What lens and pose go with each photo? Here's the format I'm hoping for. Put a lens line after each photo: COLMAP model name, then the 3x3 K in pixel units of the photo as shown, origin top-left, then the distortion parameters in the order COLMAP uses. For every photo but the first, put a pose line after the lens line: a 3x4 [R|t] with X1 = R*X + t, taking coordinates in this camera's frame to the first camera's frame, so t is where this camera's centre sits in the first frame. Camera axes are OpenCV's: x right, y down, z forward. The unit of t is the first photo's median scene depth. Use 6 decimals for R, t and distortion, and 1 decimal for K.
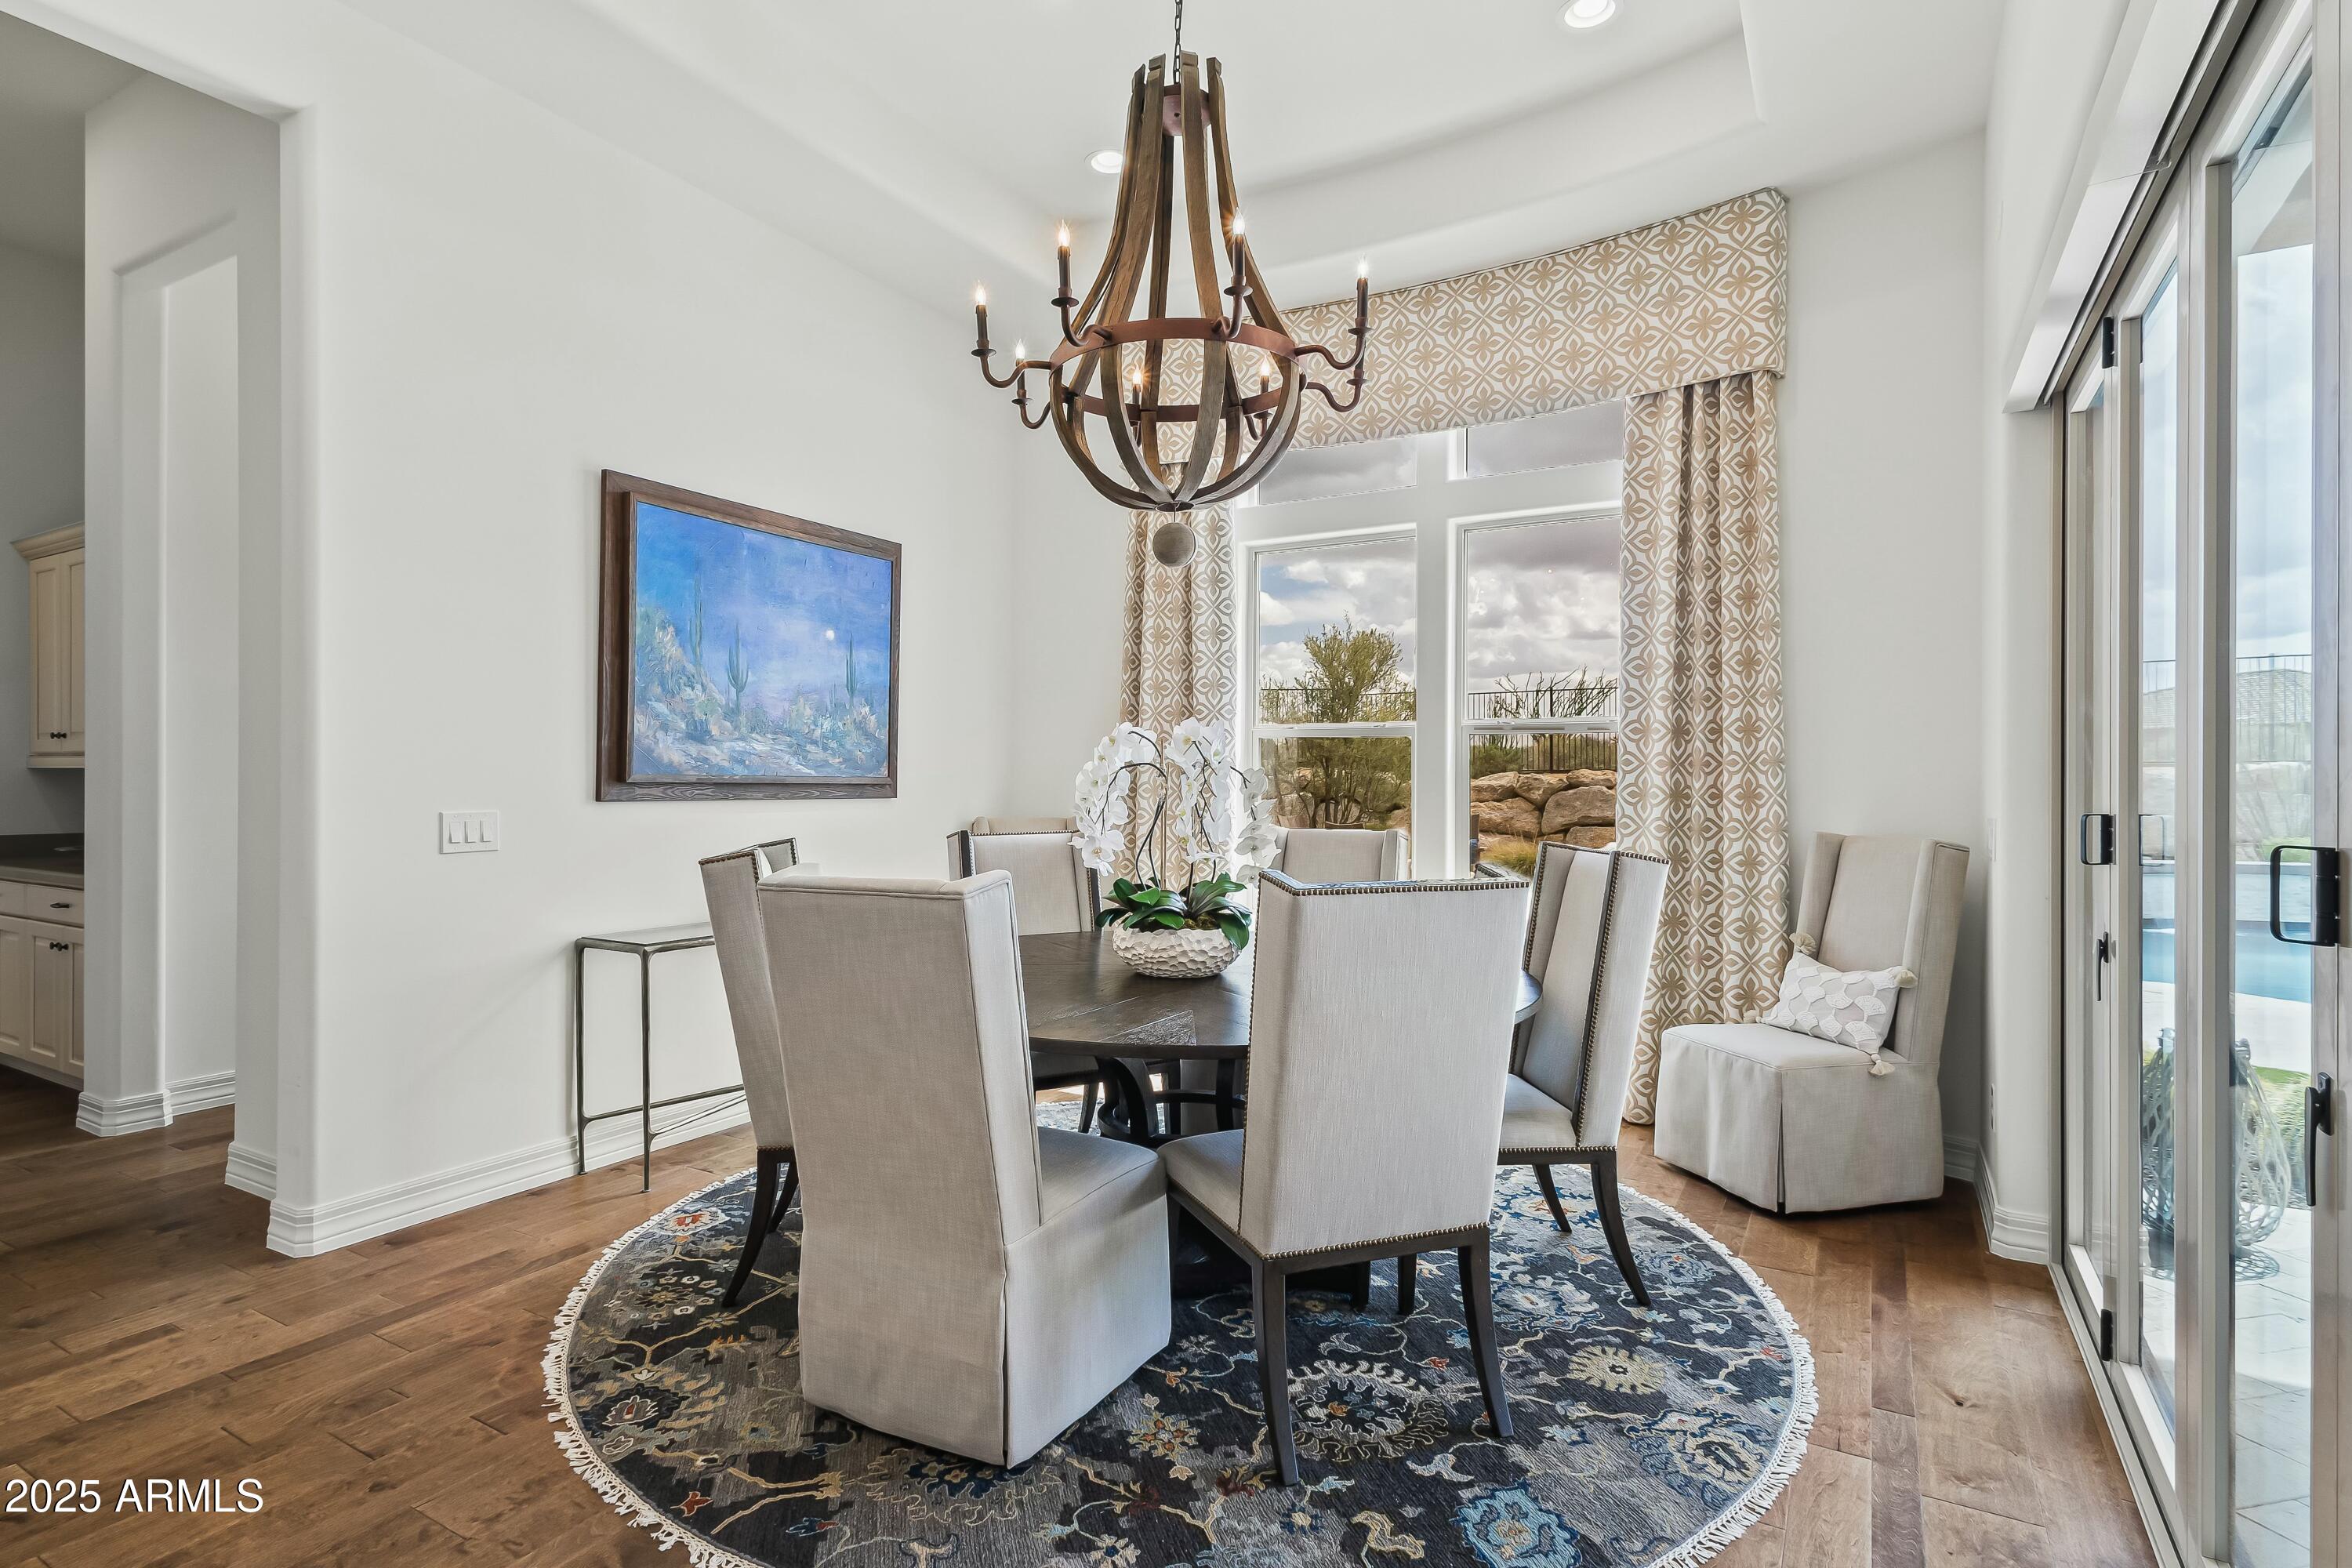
lens RADIAL K [[1191.9, 0, 1176.9], [0, 1191.9, 781.3], [0, 0, 1]] dist [0.000143, -0.000082]
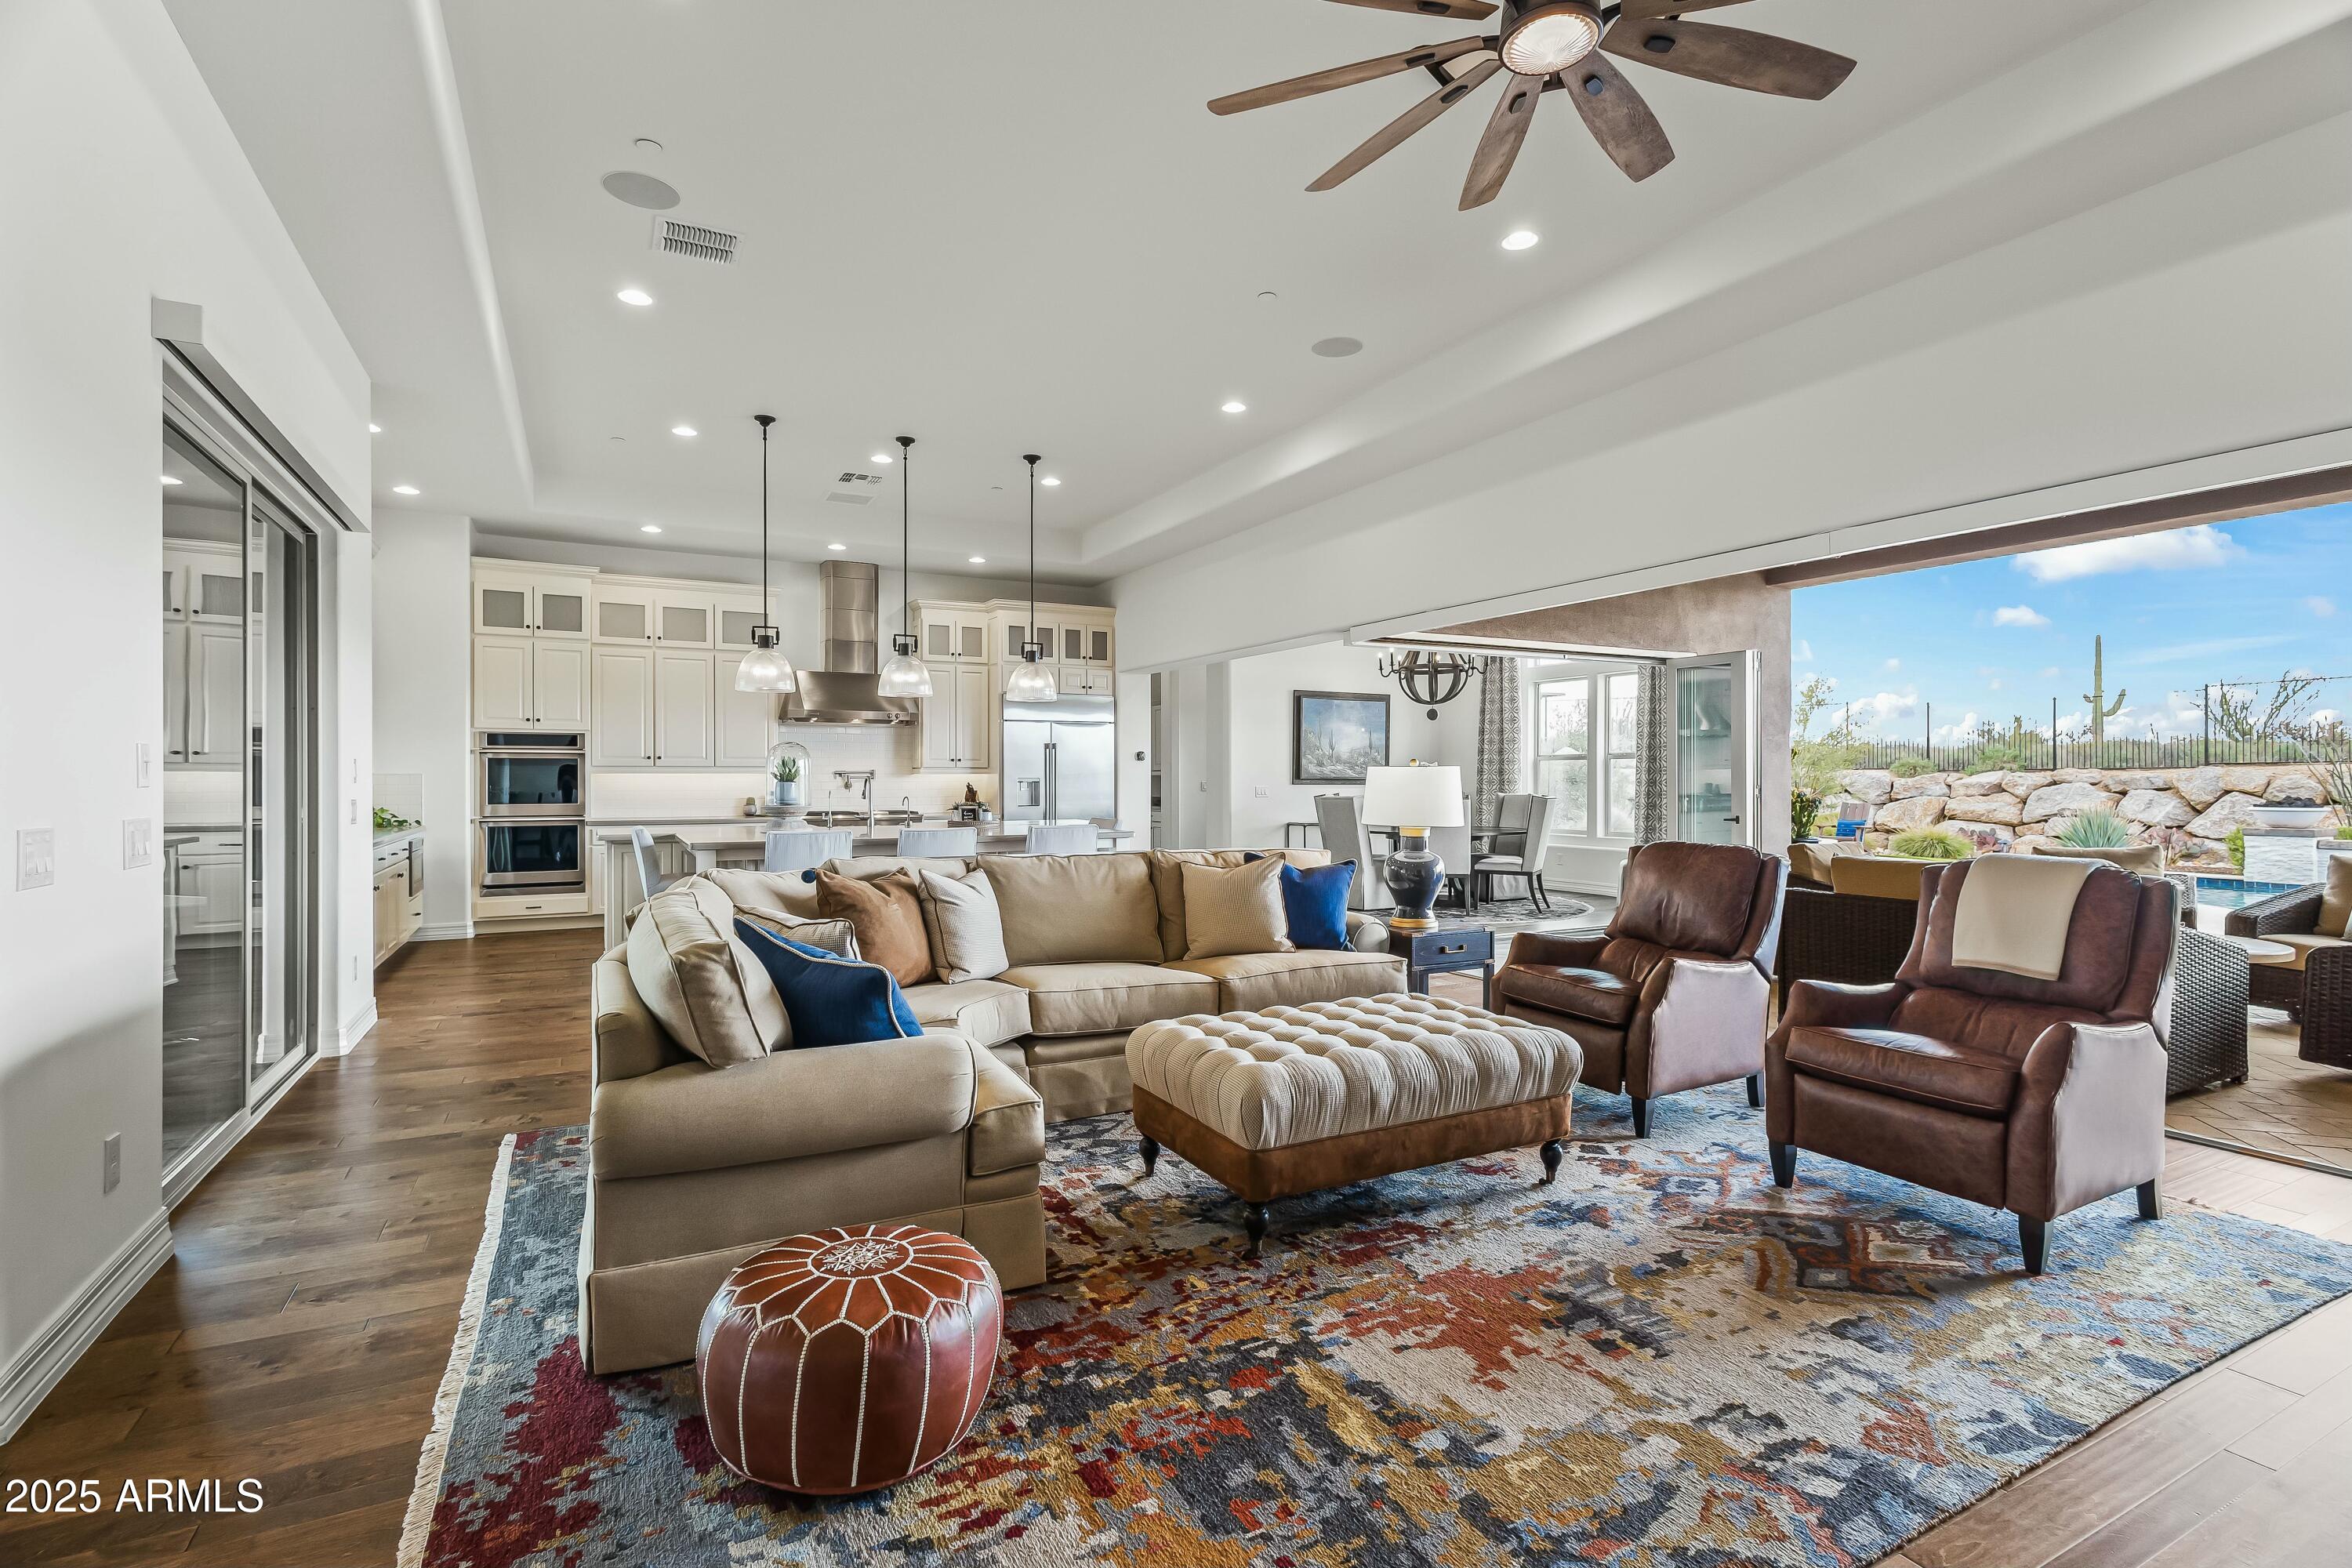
lens RADIAL K [[1102.6, 0, 1183.3], [0, 1102.6, 780.1], [0, 0, 1]] dist [0.001001, -0.000124]
pose [[0.854240, -0.000835, -0.519878, 0.917629], [0.000709, 1.000000, -0.000440, 0.005628], [0.519878, 0.000007, 0.854240, -1.921414]]
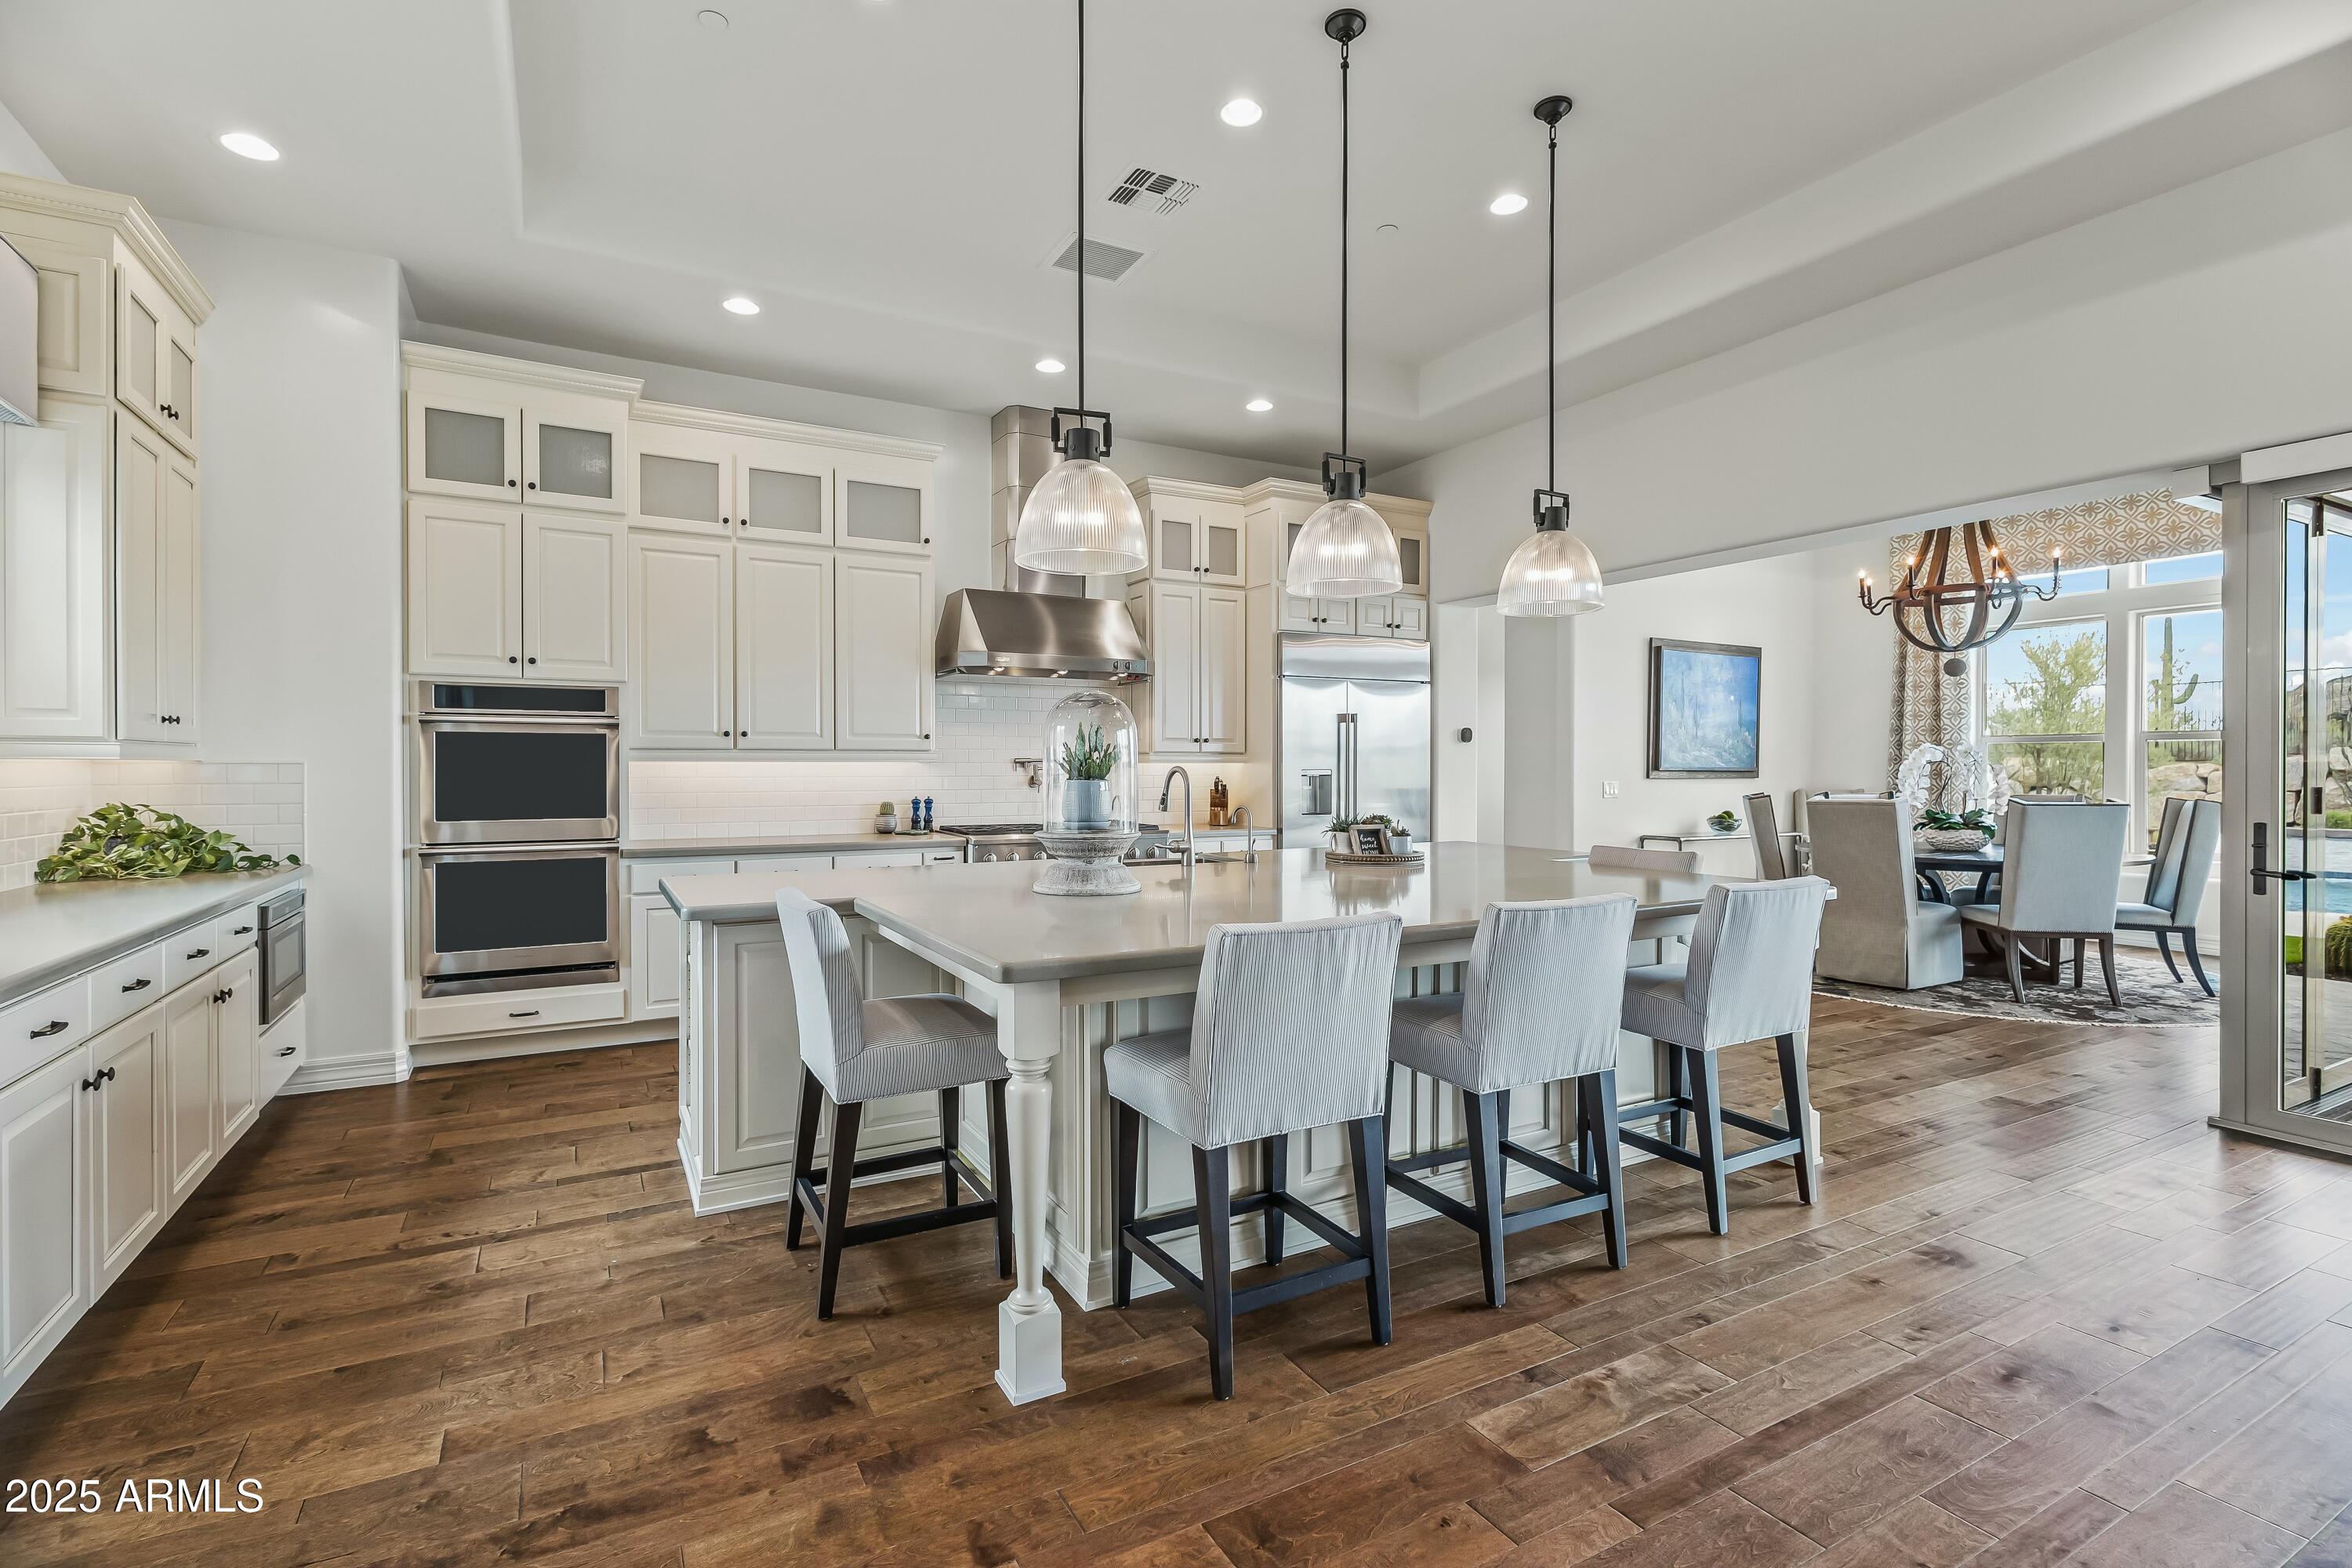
lens RADIAL K [[1111.8, 0, 1168.2], [0, 1111.8, 777.7], [0, 0, 1]] dist [0.002069, -0.000143]
pose [[0.858741, -0.001710, -0.512406, -0.171440], [0.003130, 0.999993, 0.001908, 0.008376], [0.512400, -0.003243, 0.858741, -1.363305]]
